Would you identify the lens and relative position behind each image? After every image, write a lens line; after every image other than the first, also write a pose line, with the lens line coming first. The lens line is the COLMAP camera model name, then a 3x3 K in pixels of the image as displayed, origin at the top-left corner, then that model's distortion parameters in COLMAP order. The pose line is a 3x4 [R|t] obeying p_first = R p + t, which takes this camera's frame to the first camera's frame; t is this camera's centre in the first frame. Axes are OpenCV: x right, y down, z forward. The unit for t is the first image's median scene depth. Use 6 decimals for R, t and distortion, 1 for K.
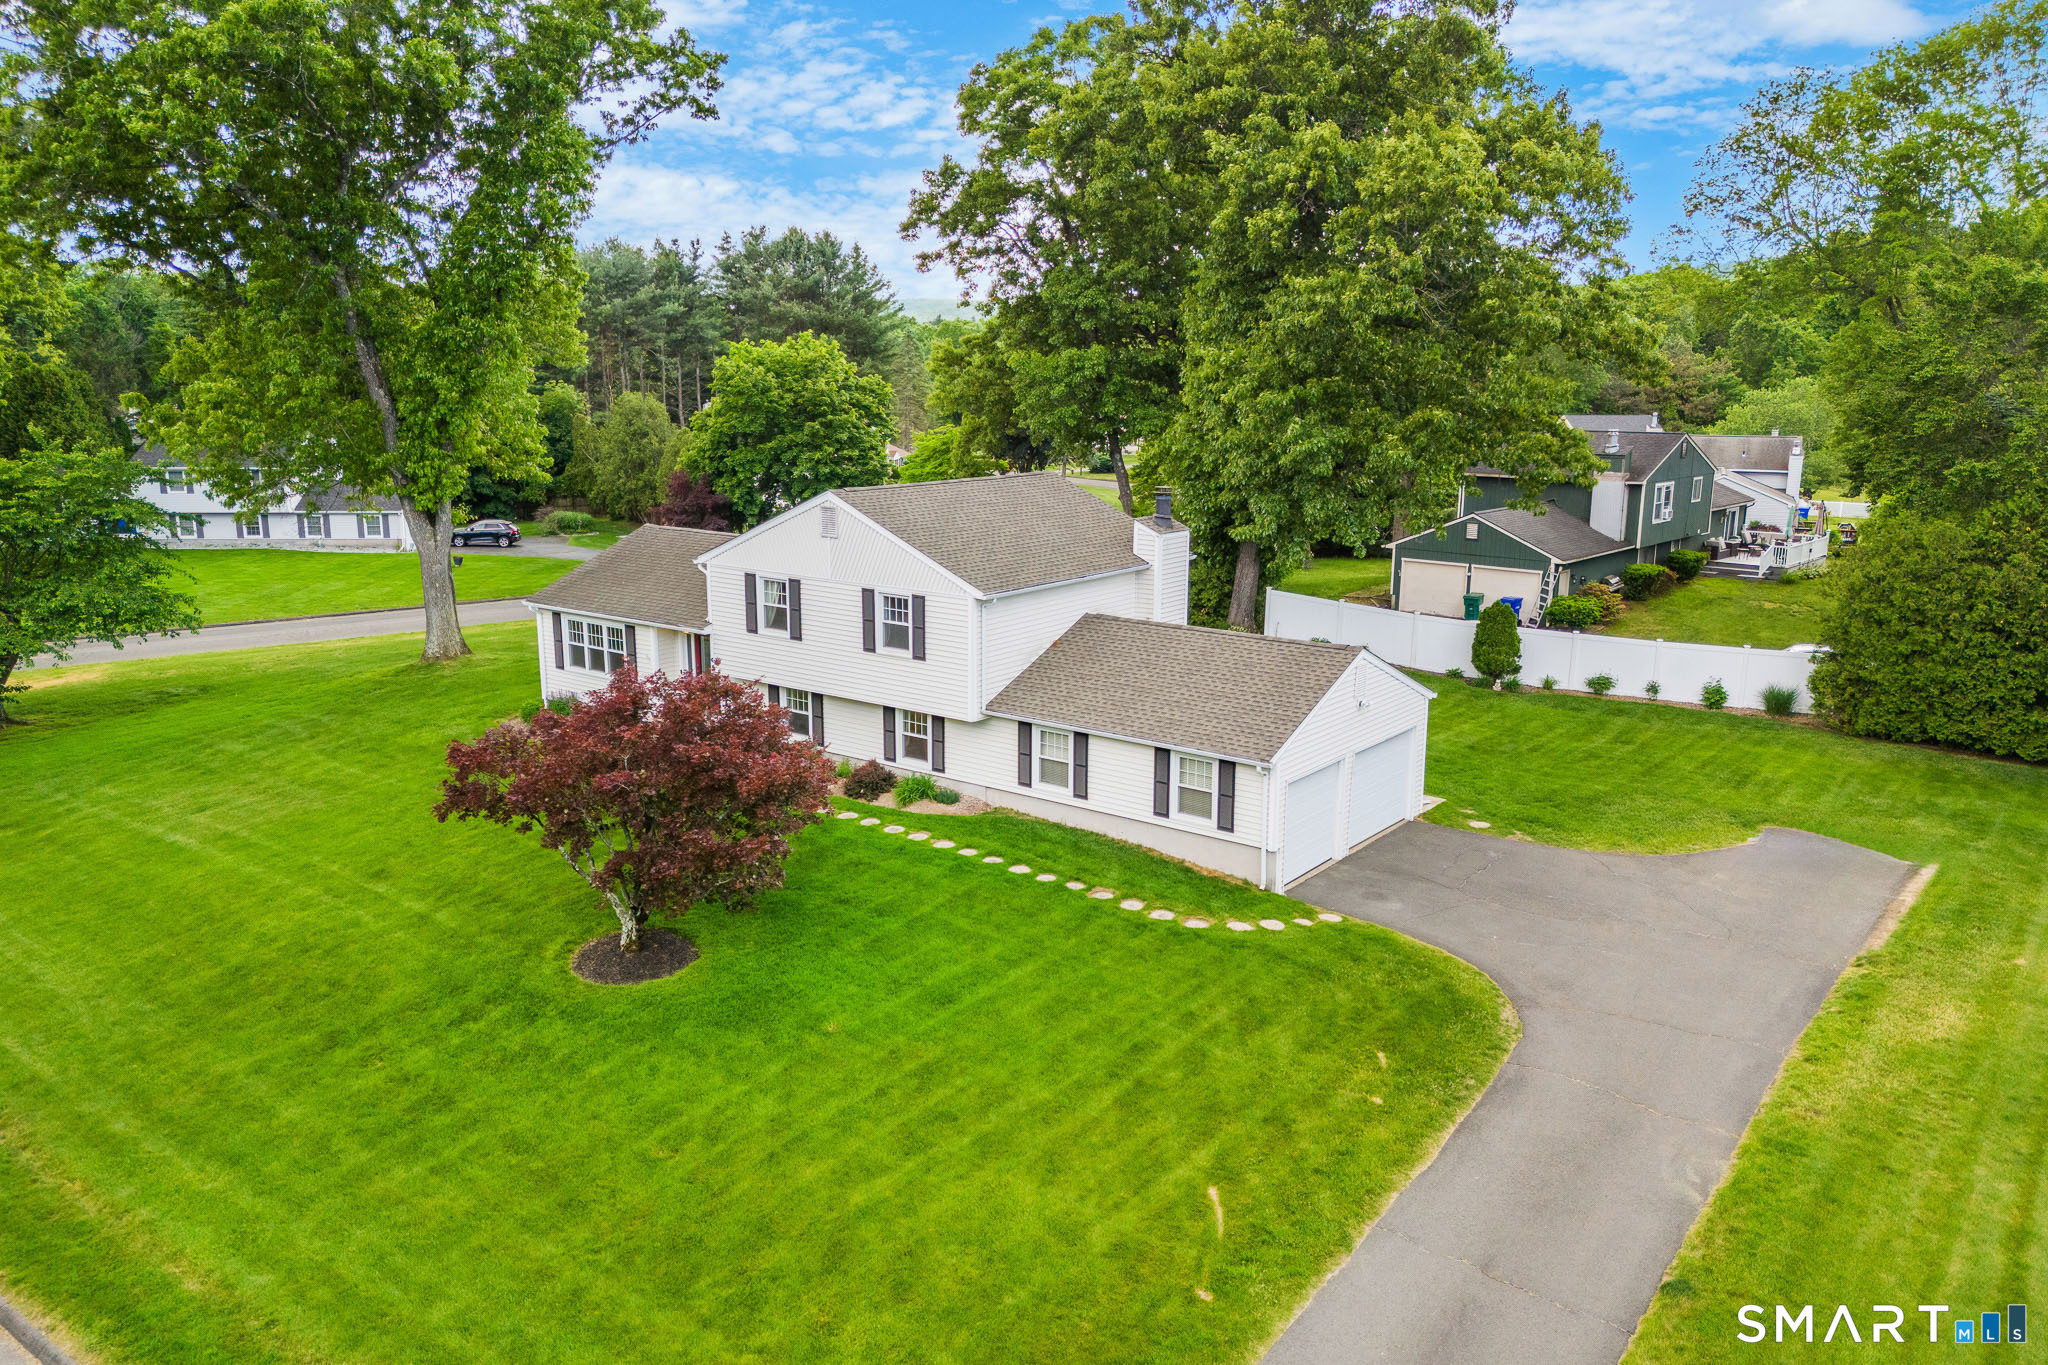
lens RADIAL K [[1392.4, 0, 1024.0], [0, 1392.4, 682.5], [0, 0, 1]] dist [0.045731, 0.000169]
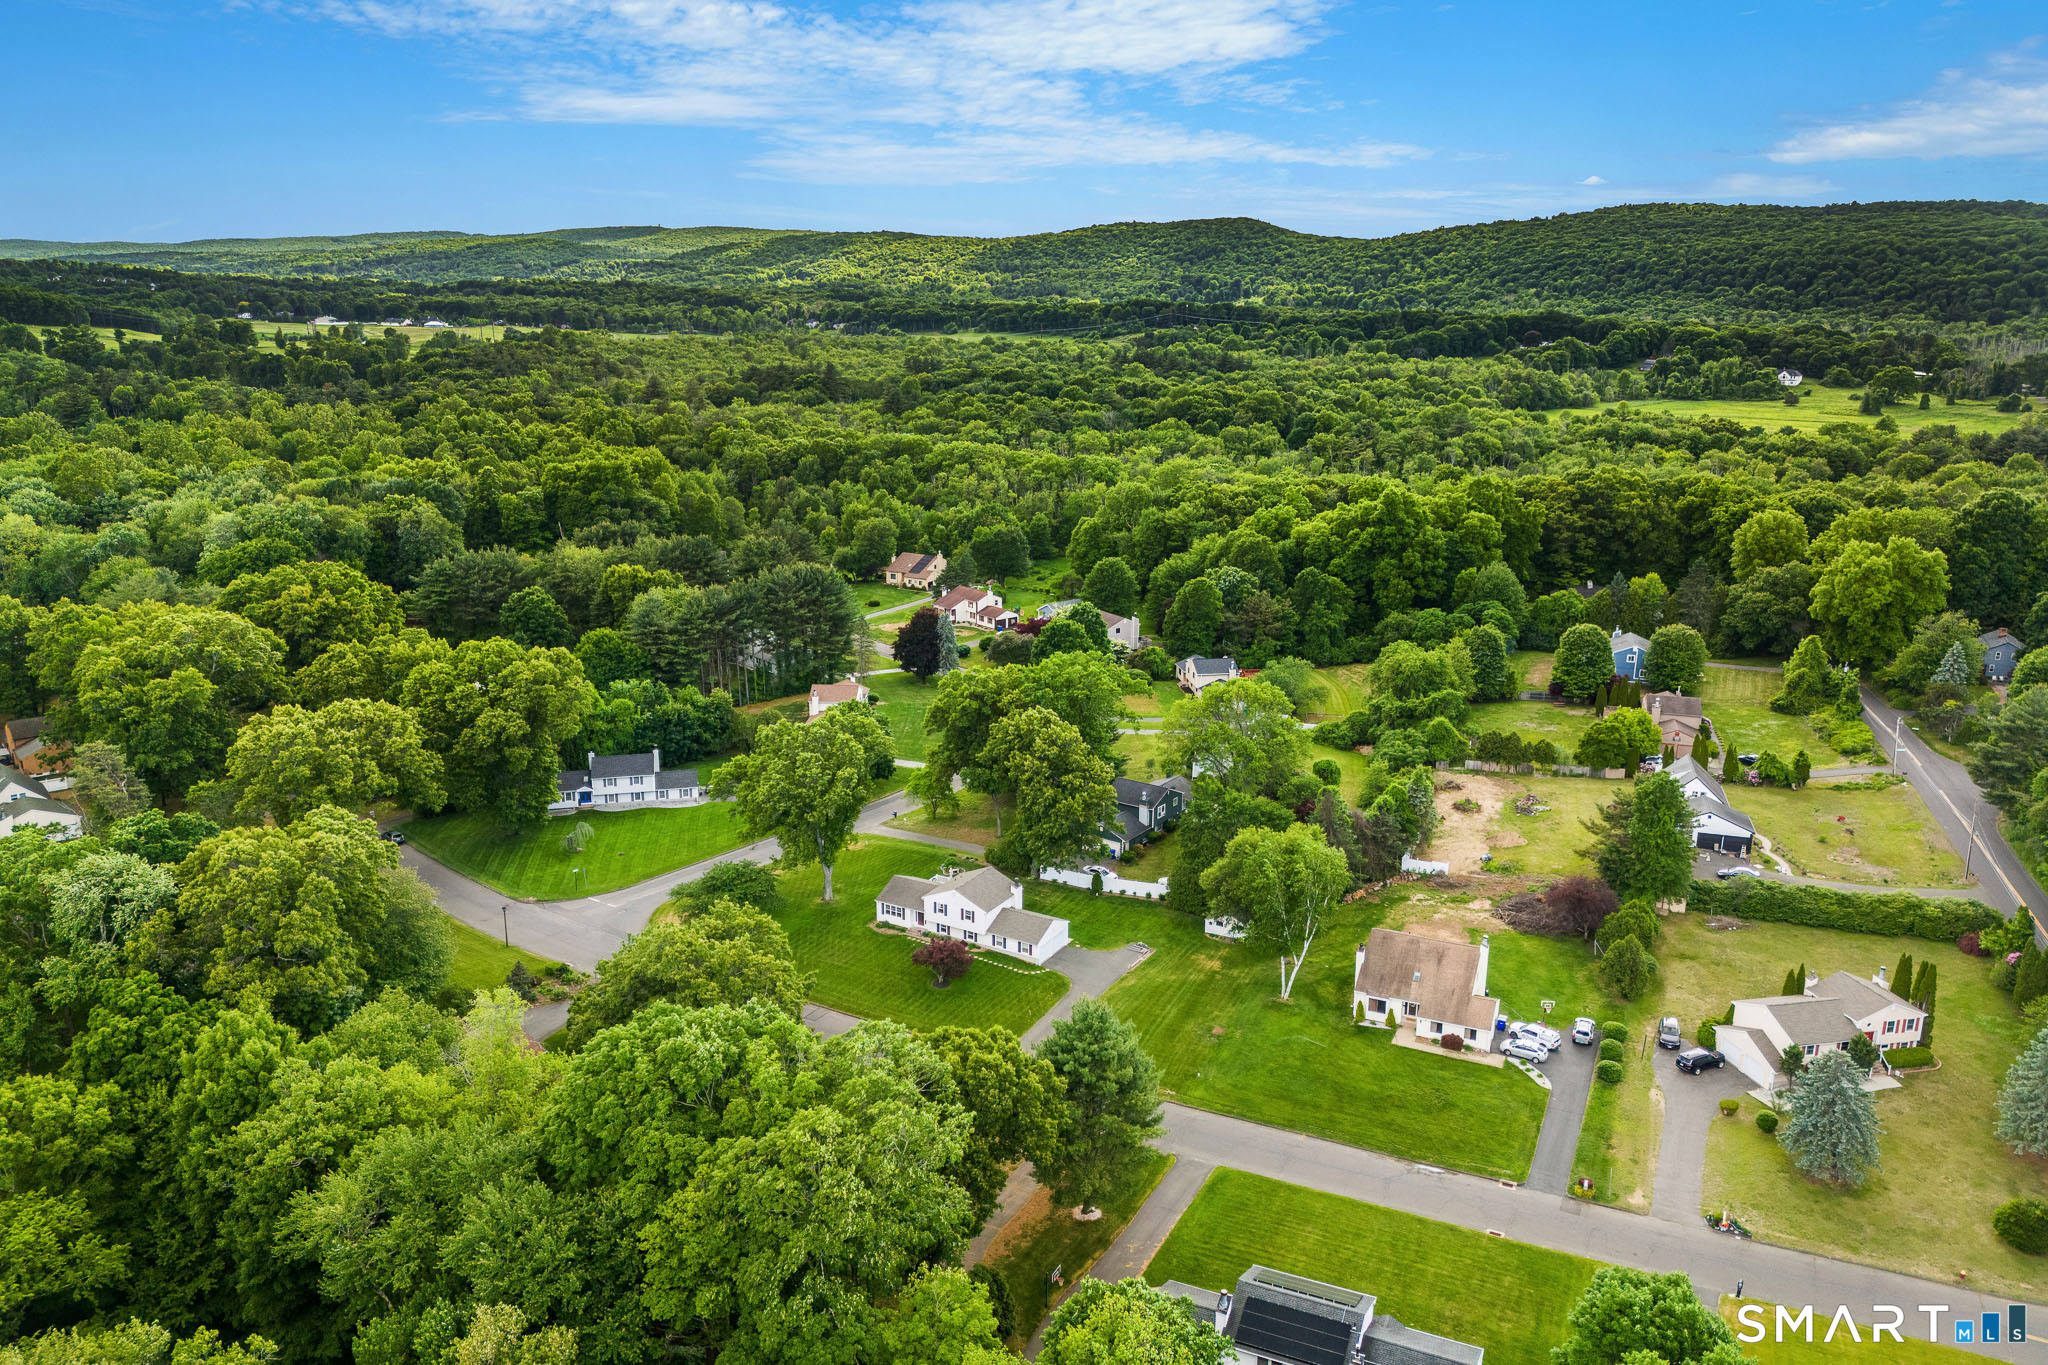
lens RADIAL K [[1392.4, 0, 1024.0], [0, 1392.4, 682.5], [0, 0, 1]] dist [0.045731, 0.000169]
pose [[0.989676, -0.024909, 0.141145, -0.604277], [0.016826, 0.998165, 0.058171, -1.222989], [-0.142335, -0.055195, 0.988278, -4.189326]]
